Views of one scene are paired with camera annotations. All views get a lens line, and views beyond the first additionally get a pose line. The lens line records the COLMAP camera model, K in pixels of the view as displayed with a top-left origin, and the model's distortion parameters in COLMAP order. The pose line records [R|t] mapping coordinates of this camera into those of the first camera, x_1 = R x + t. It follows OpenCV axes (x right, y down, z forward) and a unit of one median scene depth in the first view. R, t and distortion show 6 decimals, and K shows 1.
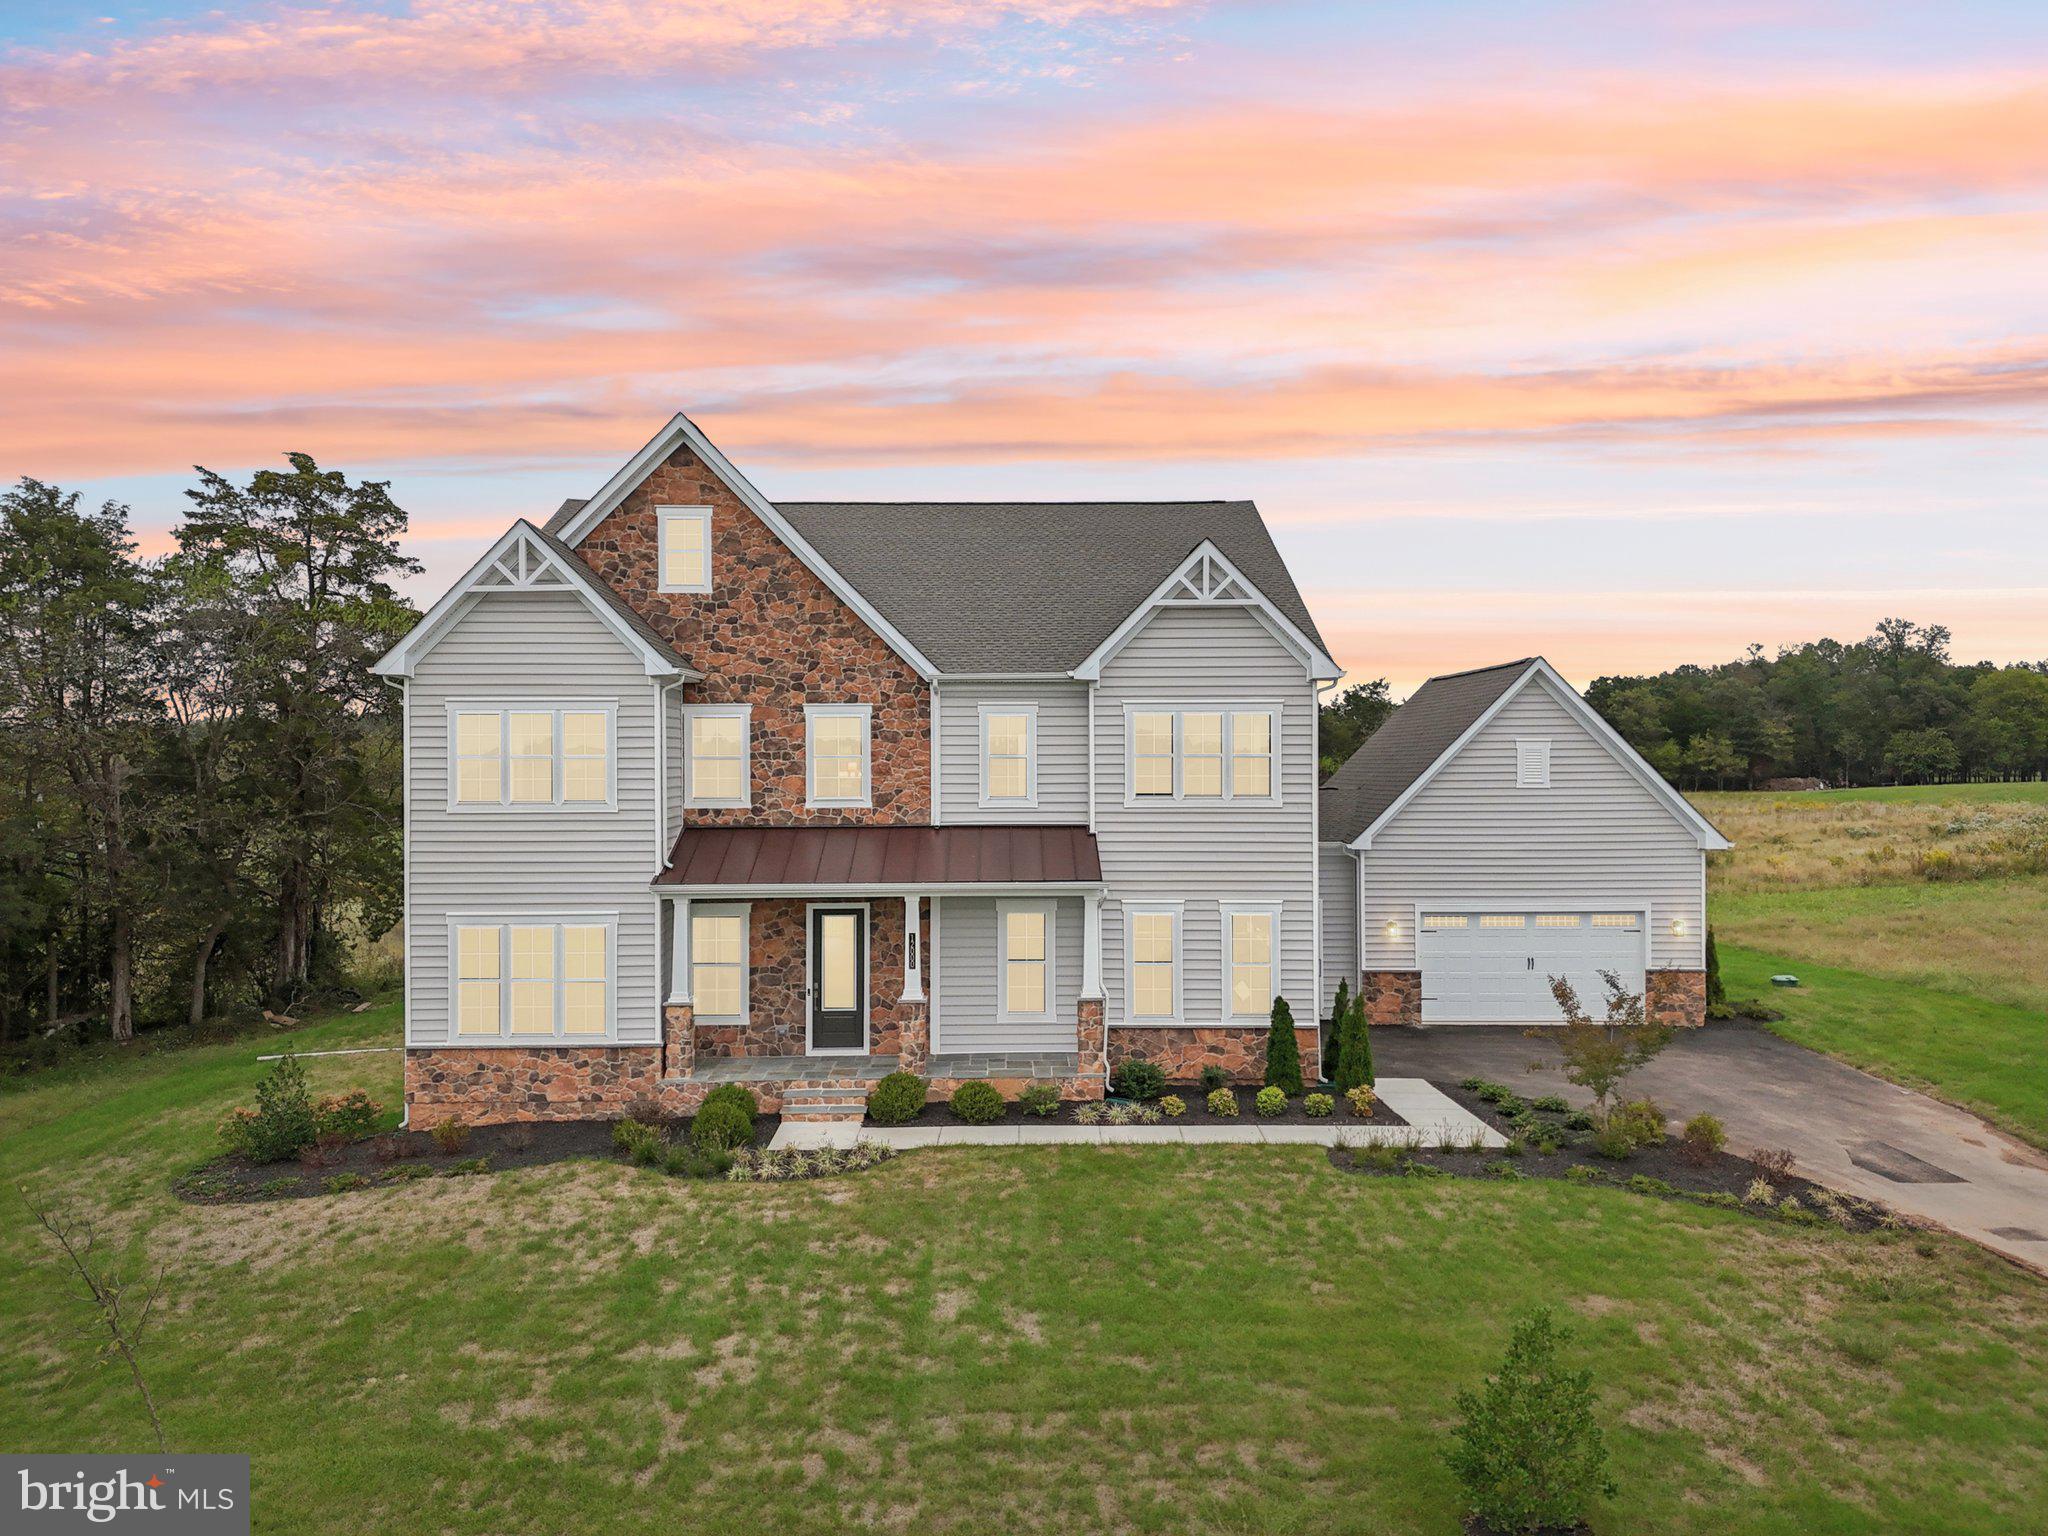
lens RADIAL K [[1501.1, 0, 1024.1], [0, 1501.1, 767.0], [0, 0, 1]] dist [0.058774, -0.044875]
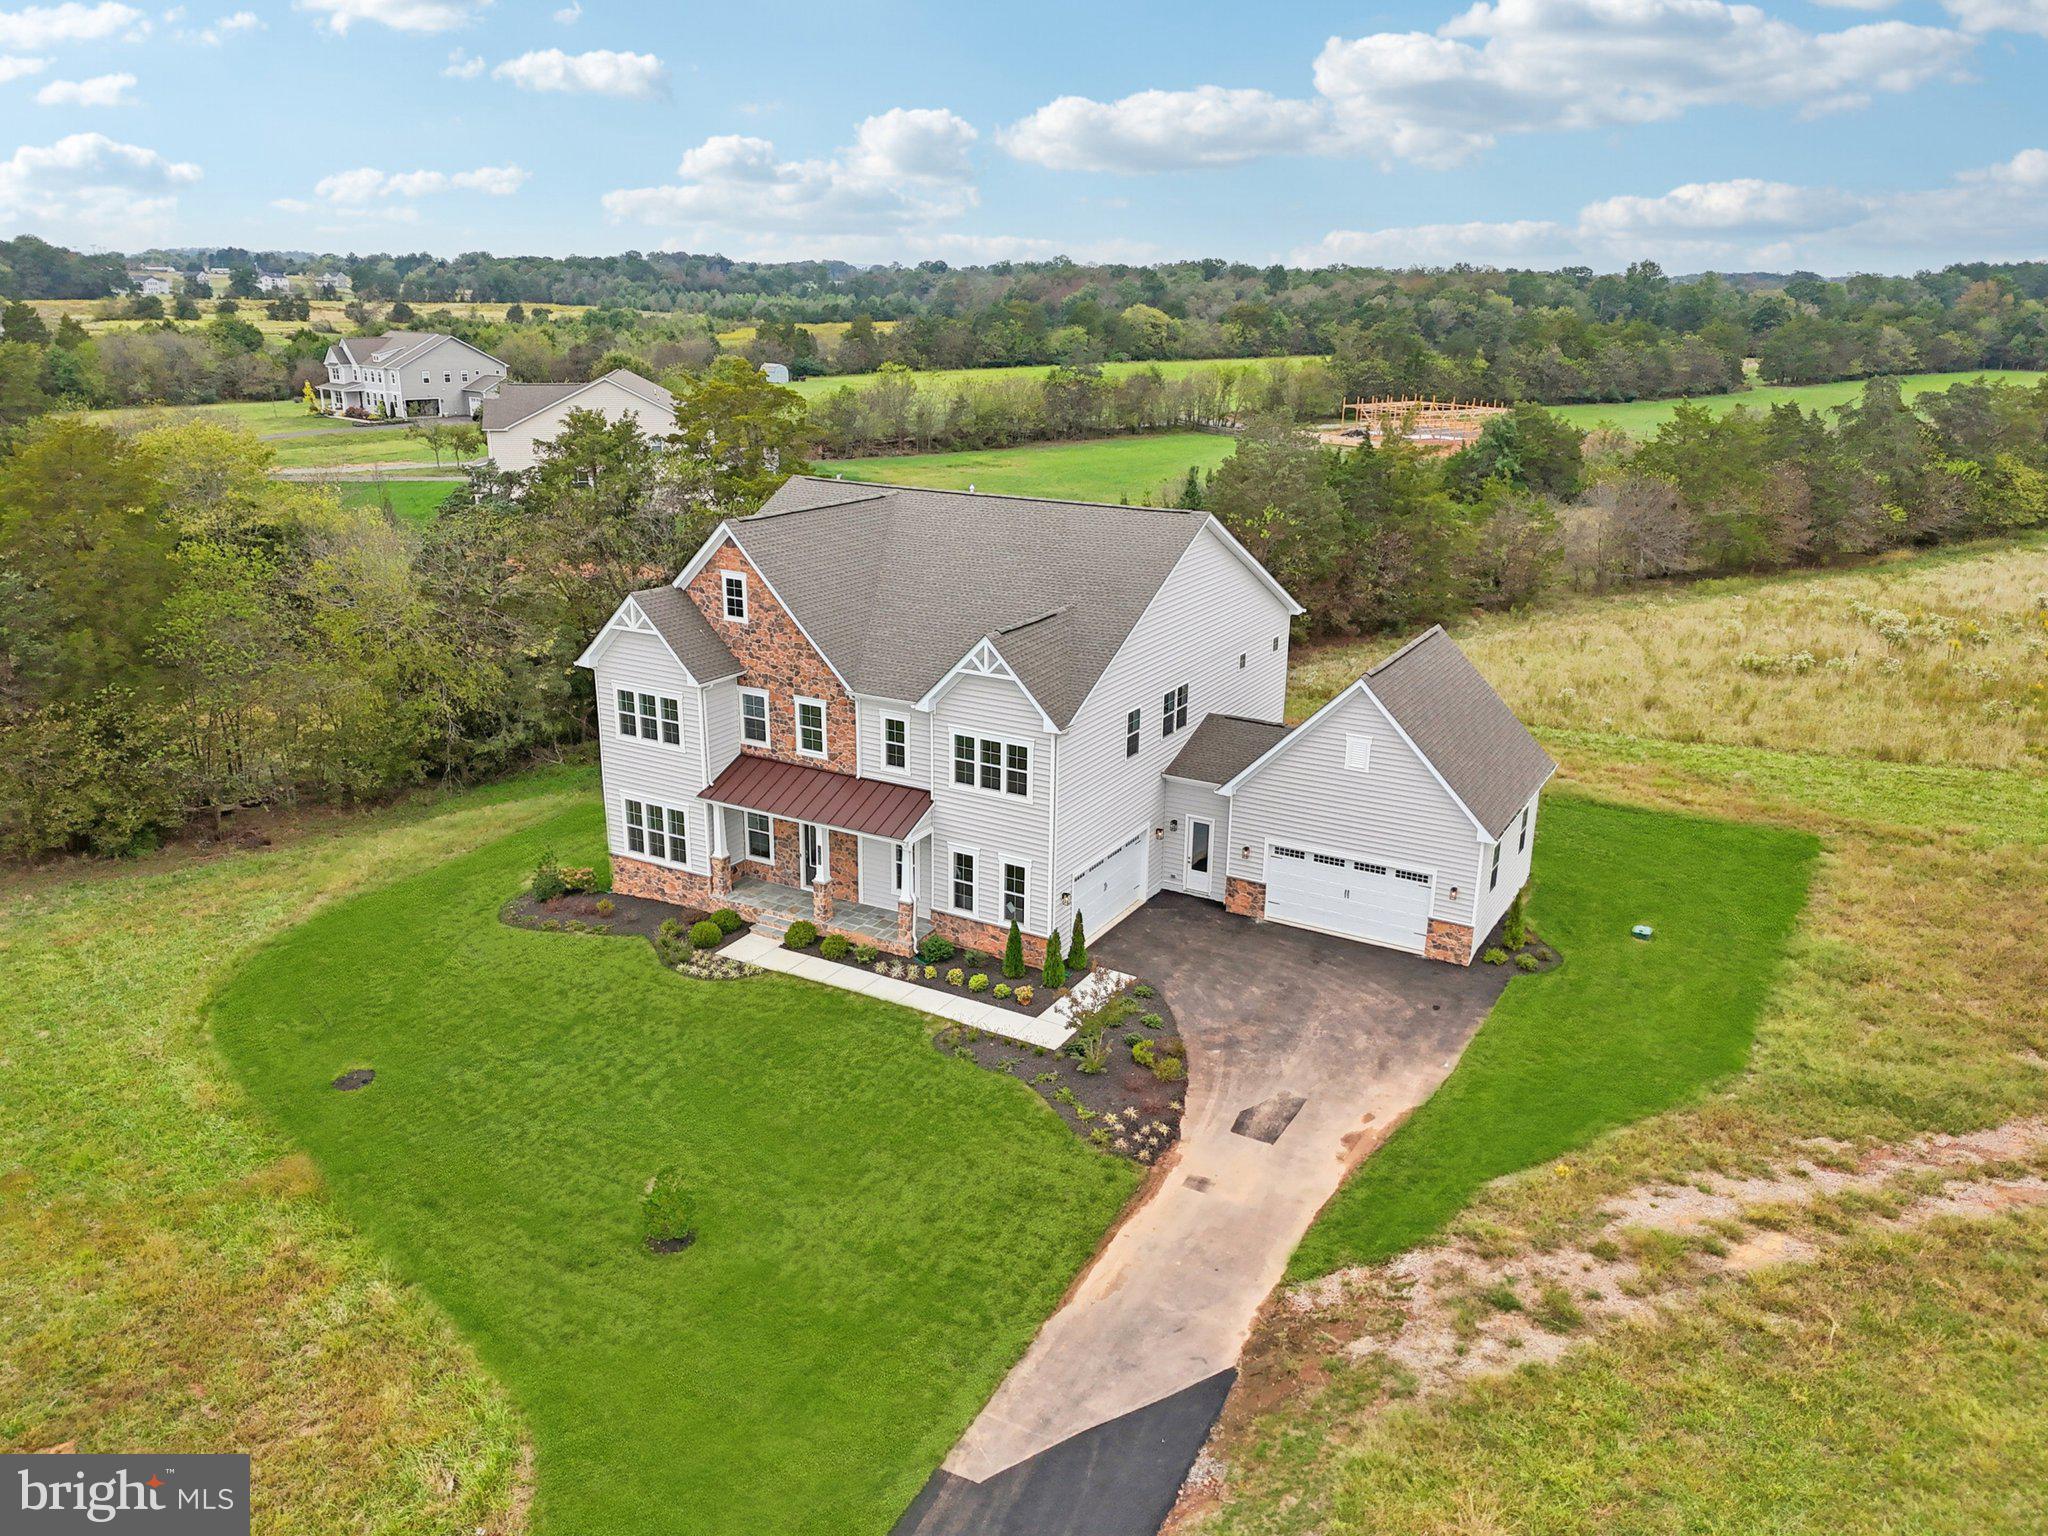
lens RADIAL K [[1498.2, 0, 1028.6], [0, 1498.2, 767.5], [0, 0, 1]] dist [0.077025, -0.087613]
pose [[0.864408, 0.166335, -0.474479, 0.901397], [-0.016526, 0.952582, 0.303833, -0.484360], [0.502519, -0.254795, 0.826169, -0.280539]]
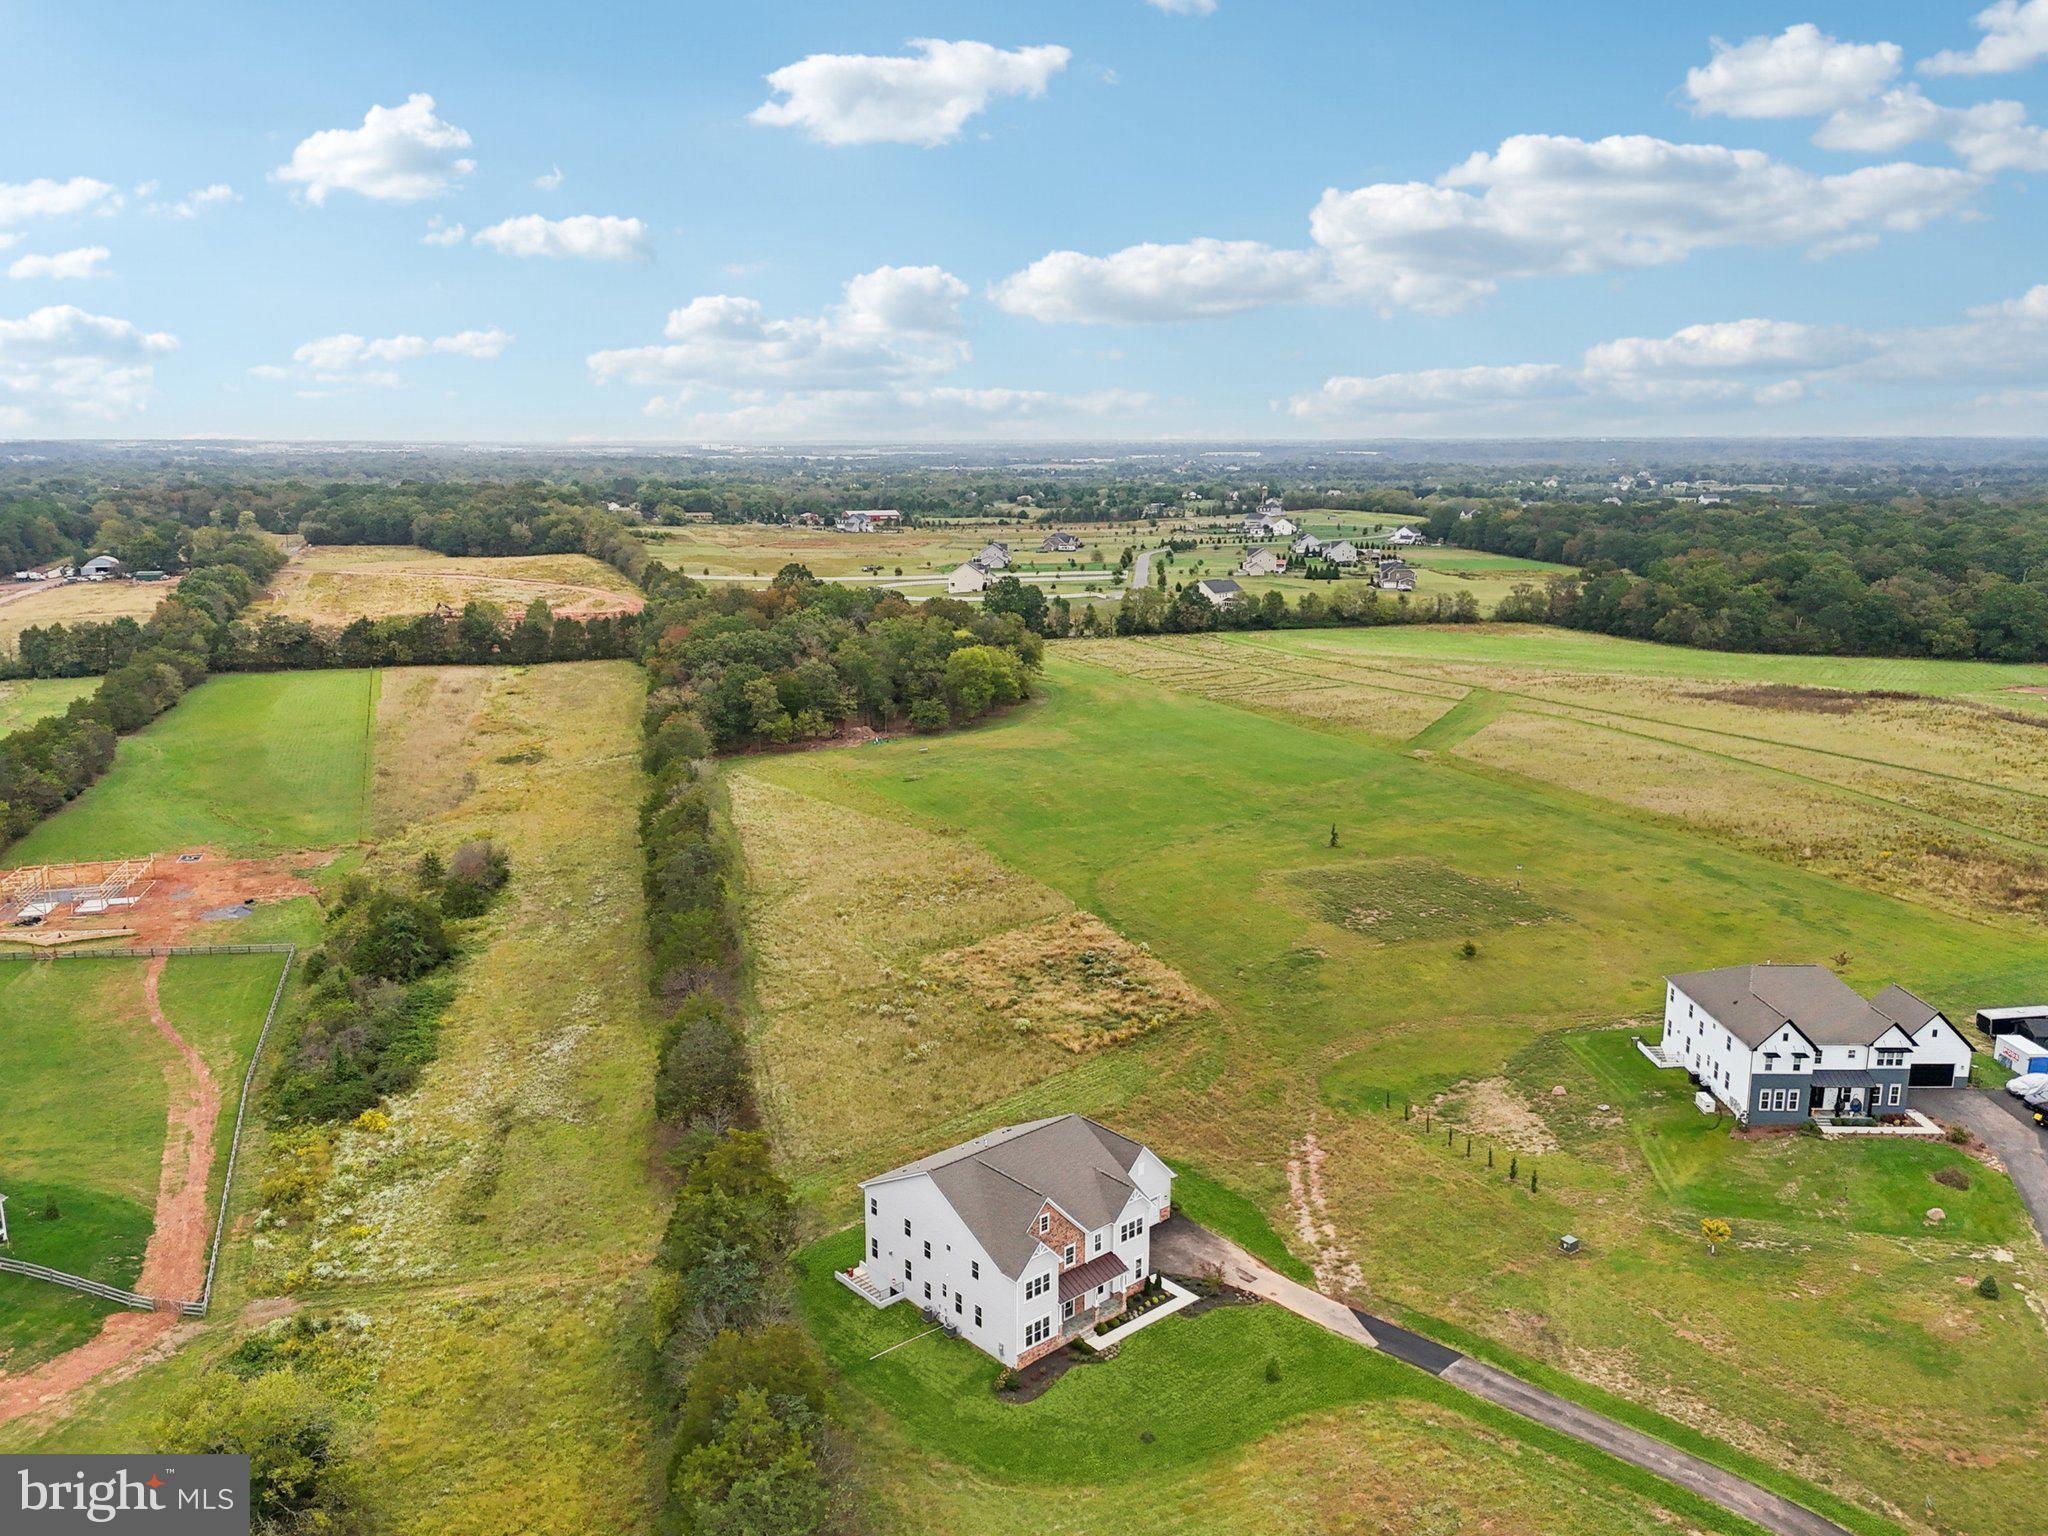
lens RADIAL K [[1526.7, 0, 1022.8], [0, 1526.7, 764.9], [0, 0, 1]] dist [0.070679, -0.095320]
pose [[0.761271, -0.129391, 0.635393, -2.923060], [-0.000868, 0.979685, 0.200542, -2.333227], [-0.648433, -0.153218, 0.745694, -2.055909]]
